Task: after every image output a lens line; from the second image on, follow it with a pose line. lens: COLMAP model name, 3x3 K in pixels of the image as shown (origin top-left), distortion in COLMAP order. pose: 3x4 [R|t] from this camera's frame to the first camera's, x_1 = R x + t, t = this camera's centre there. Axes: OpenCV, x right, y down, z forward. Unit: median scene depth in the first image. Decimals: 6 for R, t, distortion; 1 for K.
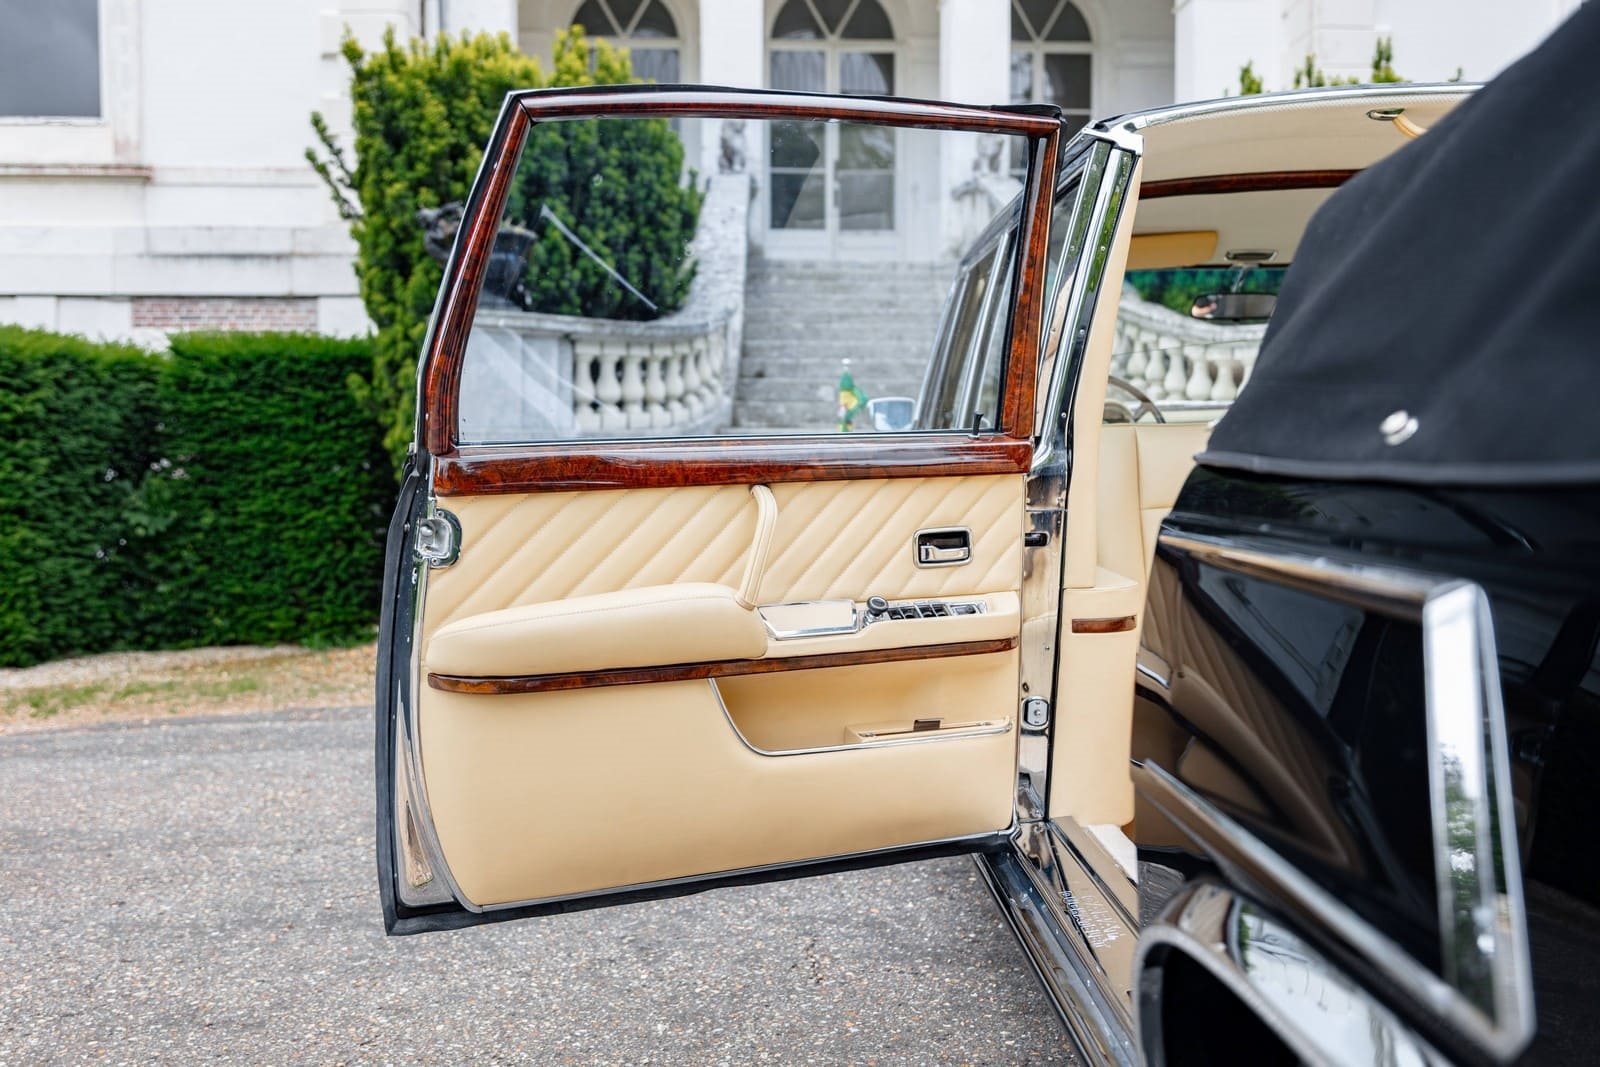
lens RADIAL K [[1303.6, 0, 797.4], [0, 1303.6, 509.7], [0, 0, 1]] dist [-0.003749, -0.004332]
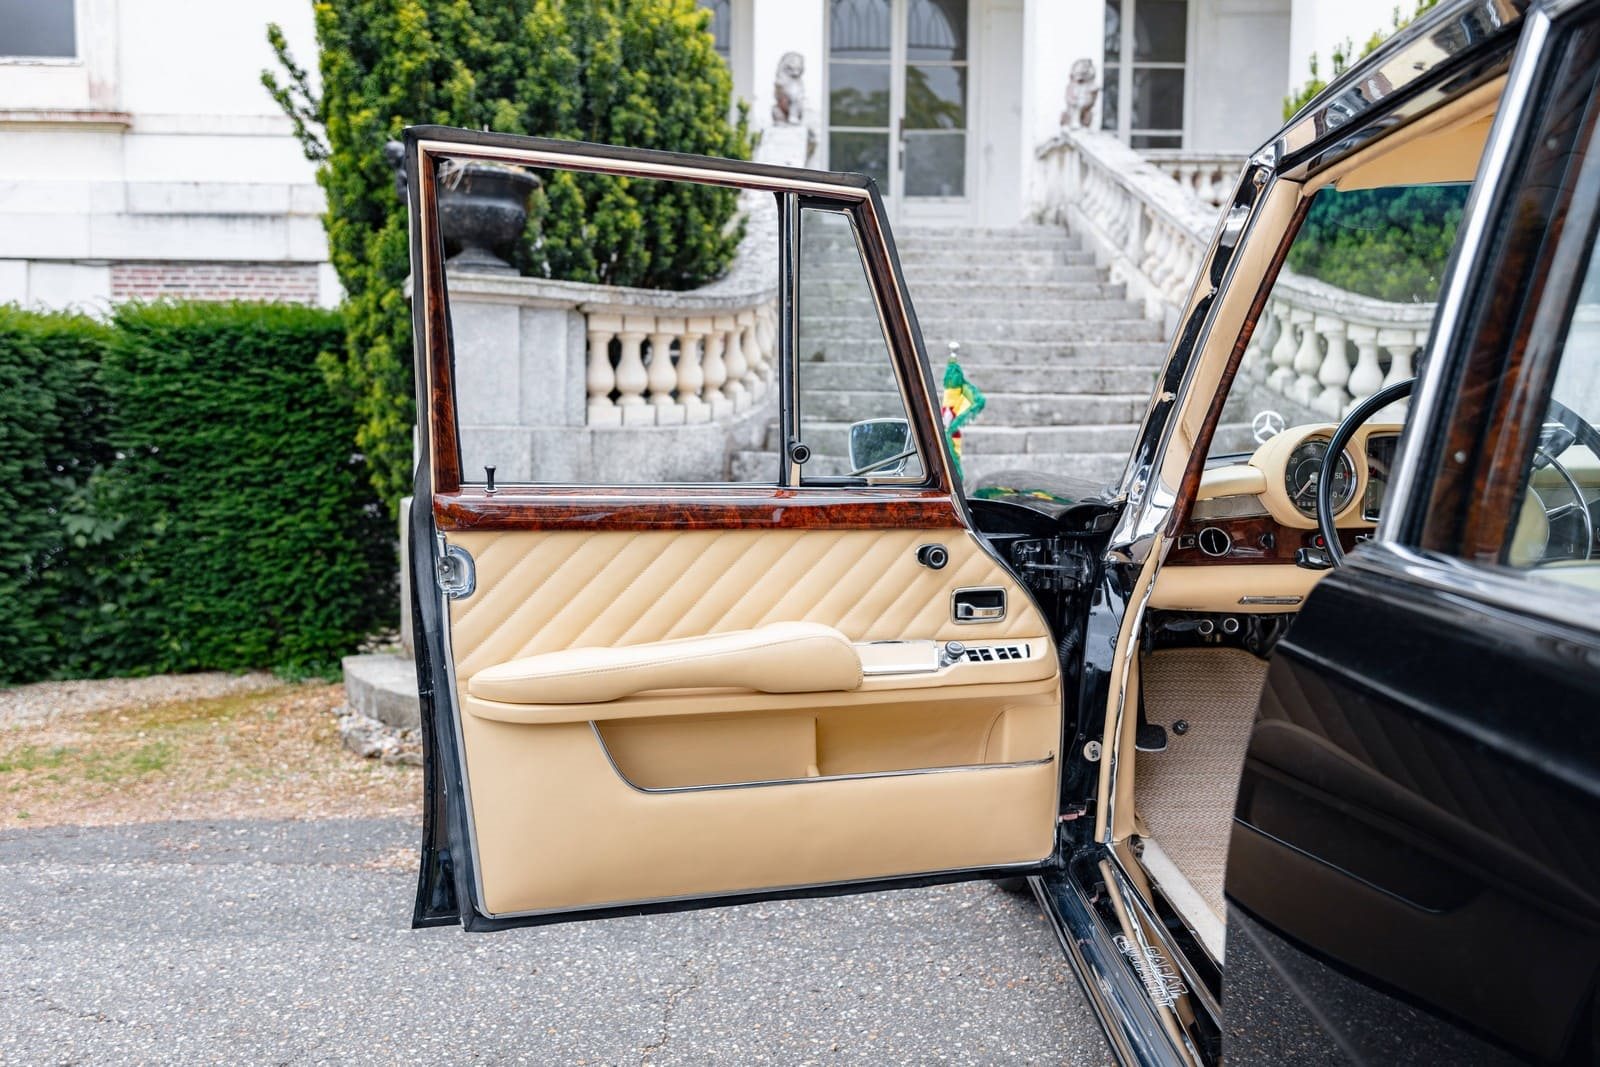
lens RADIAL K [[1251.3, 0, 813.8], [0, 1251.3, 539.8], [0, 0, 1]] dist [-0.010205, -0.003230]
pose [[0.999650, 0.013478, -0.022785, -0.013454], [-0.012419, 0.998864, 0.046002, -0.025513], [0.023379, -0.045703, 0.998681, 0.207940]]
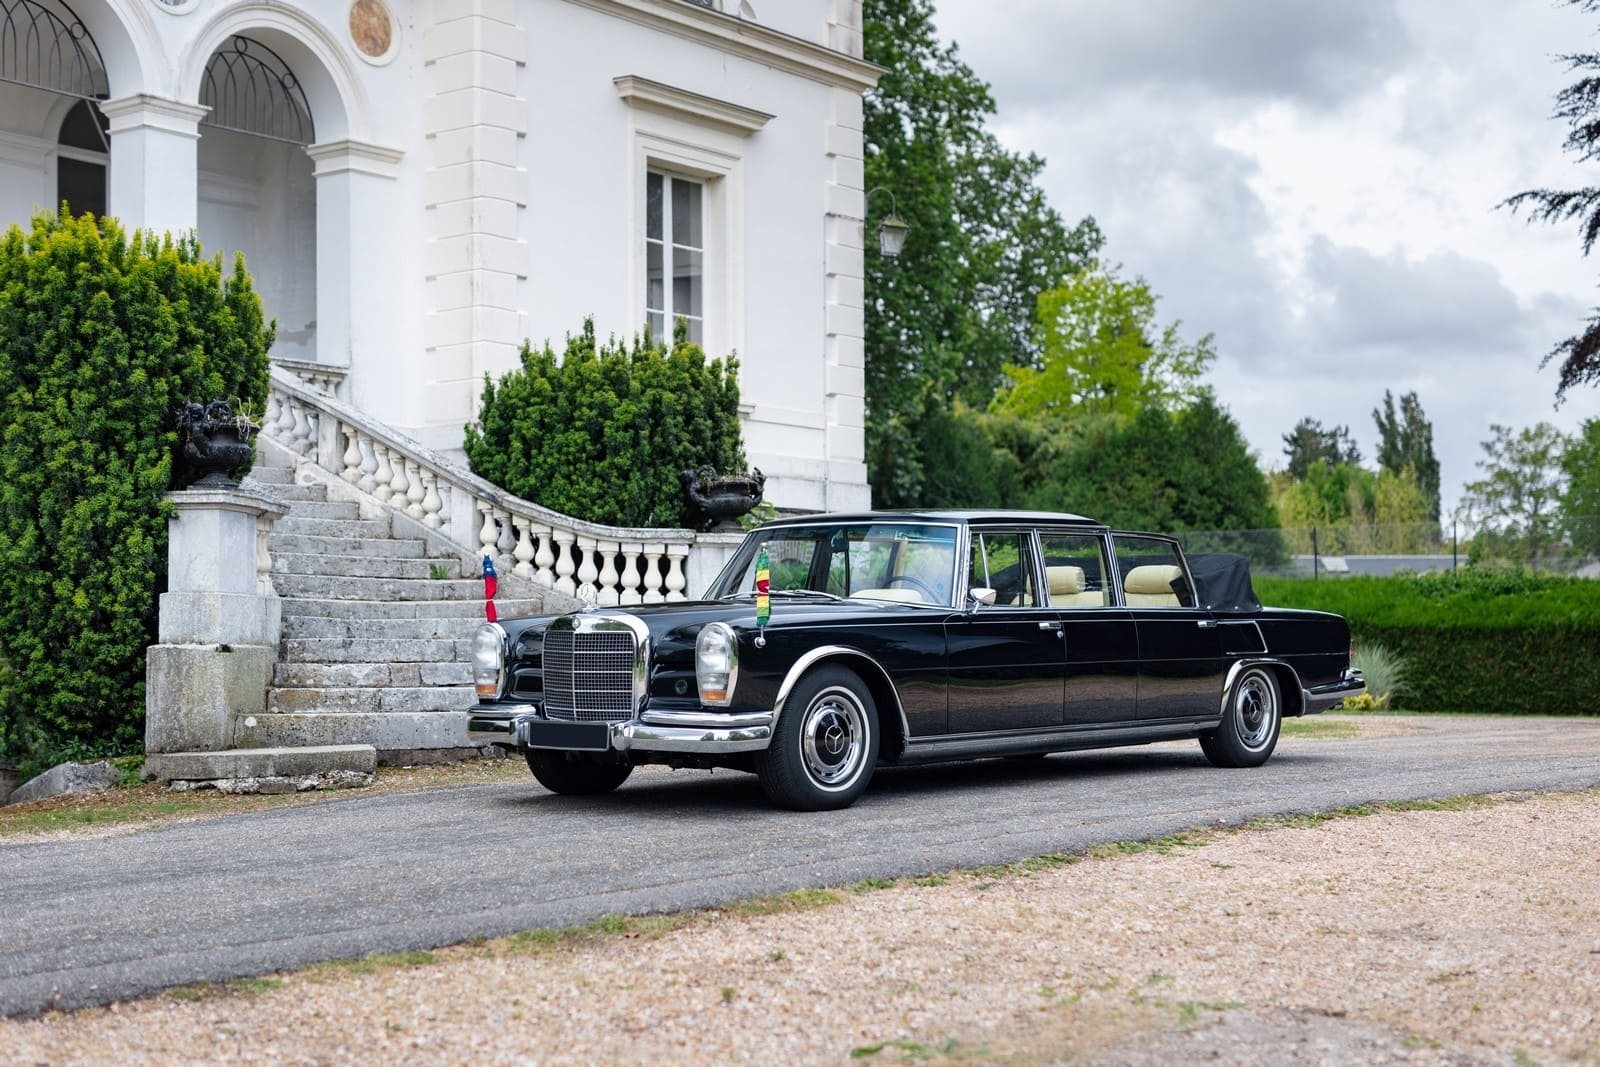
lens RADIAL K [[2341.7, 0, 804.4], [0, 2341.7, 628.8], [0, 0, 1]] dist [0.005558, -0.002577]
pose [[0.649841, 0.011795, 0.759979, -1.247395], [0.029392, 0.998742, -0.040633, 0.057801], [-0.759502, 0.048742, 0.648676, -0.616365]]
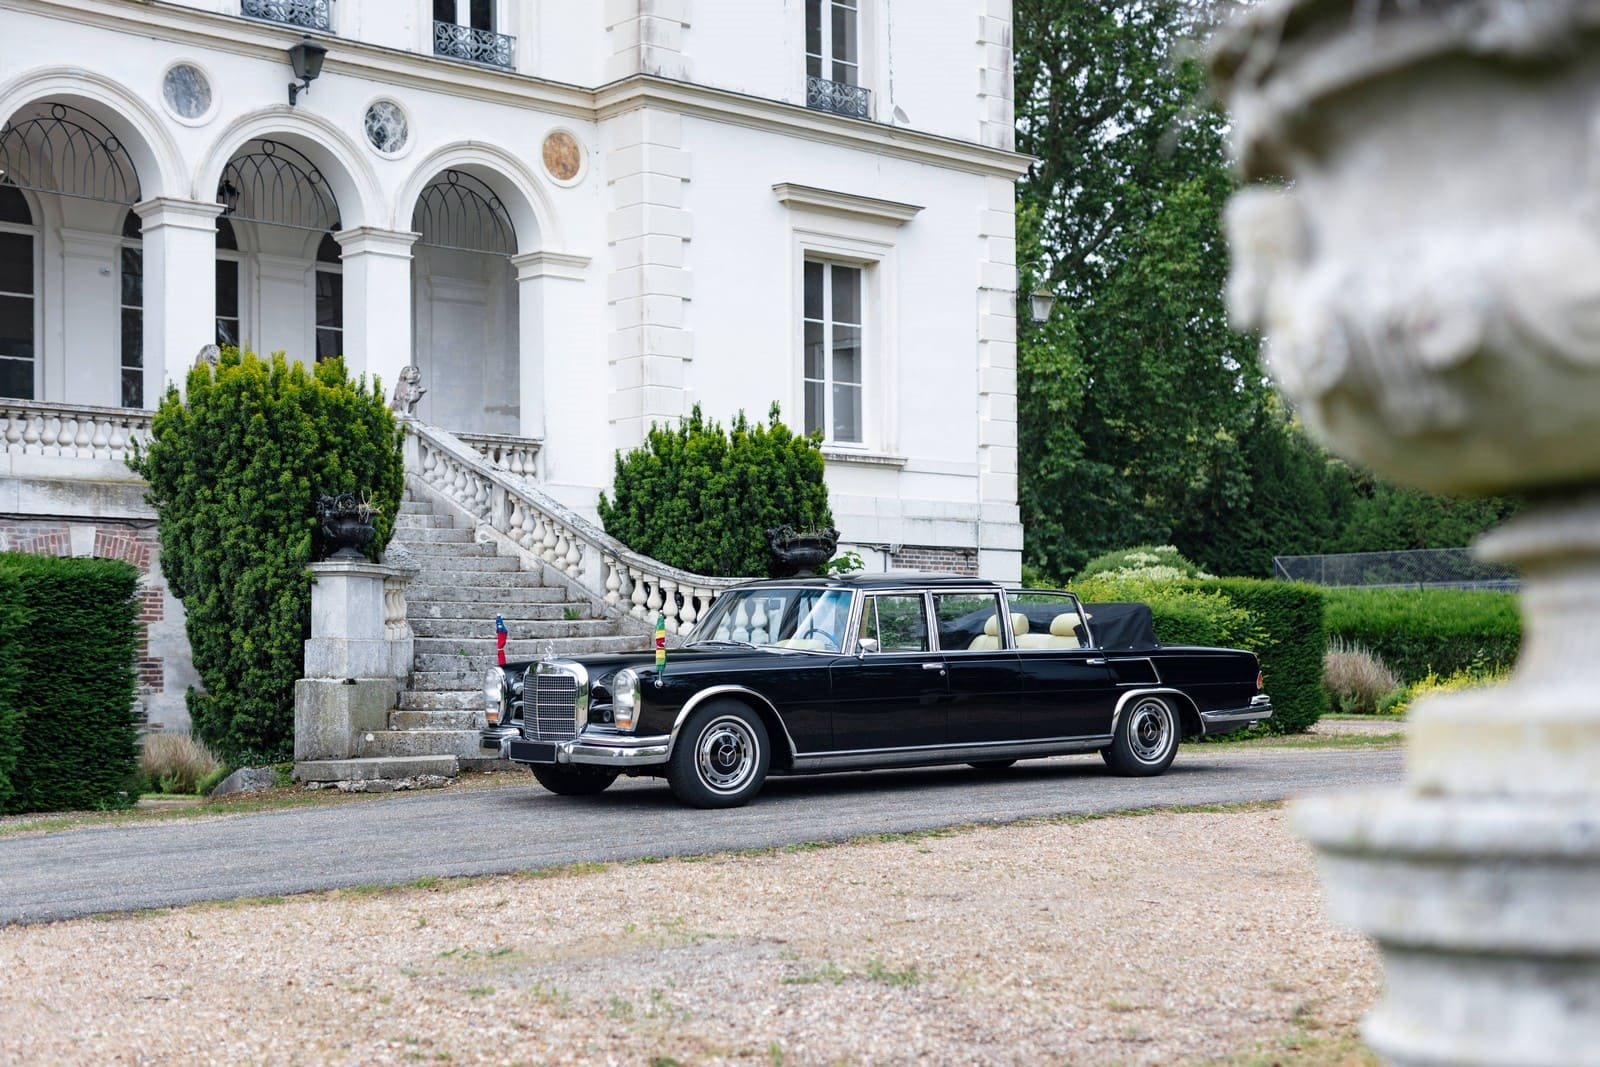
lens RADIAL K [[2295.1, 0, 826.9], [0, 2295.1, 652.4], [0, 0, 1]] dist [0.001822, -0.010888]
pose [[0.768707, 0.001847, 0.639598, -1.282760], [0.026867, 0.999020, -0.035175, 0.051999], [-0.639036, 0.044224, 0.767904, -1.178728]]
